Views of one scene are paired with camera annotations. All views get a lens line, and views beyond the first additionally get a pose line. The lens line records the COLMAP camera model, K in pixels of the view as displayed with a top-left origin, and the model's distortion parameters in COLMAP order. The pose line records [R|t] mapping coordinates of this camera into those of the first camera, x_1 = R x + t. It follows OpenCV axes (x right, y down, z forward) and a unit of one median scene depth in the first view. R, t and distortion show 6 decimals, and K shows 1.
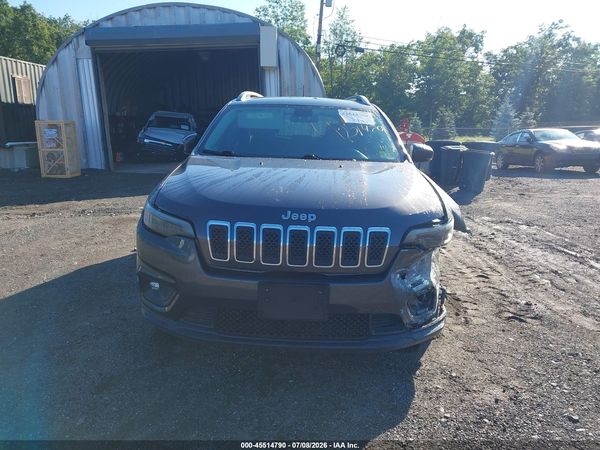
lens RADIAL K [[504.7, 0, 301.7], [0, 504.7, 226.1], [0, 0, 1]] dist [0.053385, -0.060607]
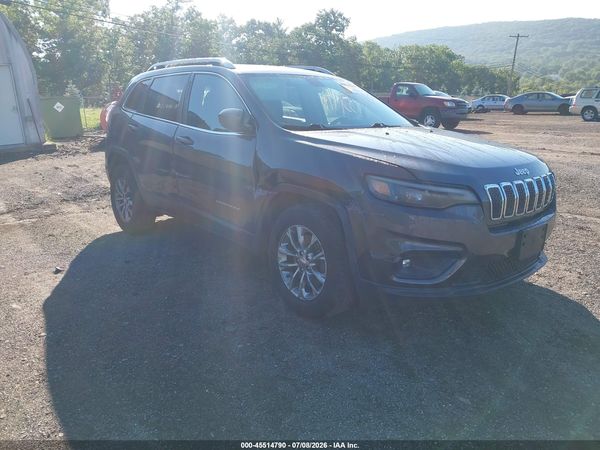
lens RADIAL K [[504.7, 0, 300.5], [0, 504.7, 227.5], [0, 0, 1]] dist [0.053385, -0.060607]
pose [[0.705730, -0.191885, 0.682001, -0.139377], [0.148789, 0.981298, 0.122127, -0.013005], [-0.692681, 0.015285, 0.721082, 0.054957]]
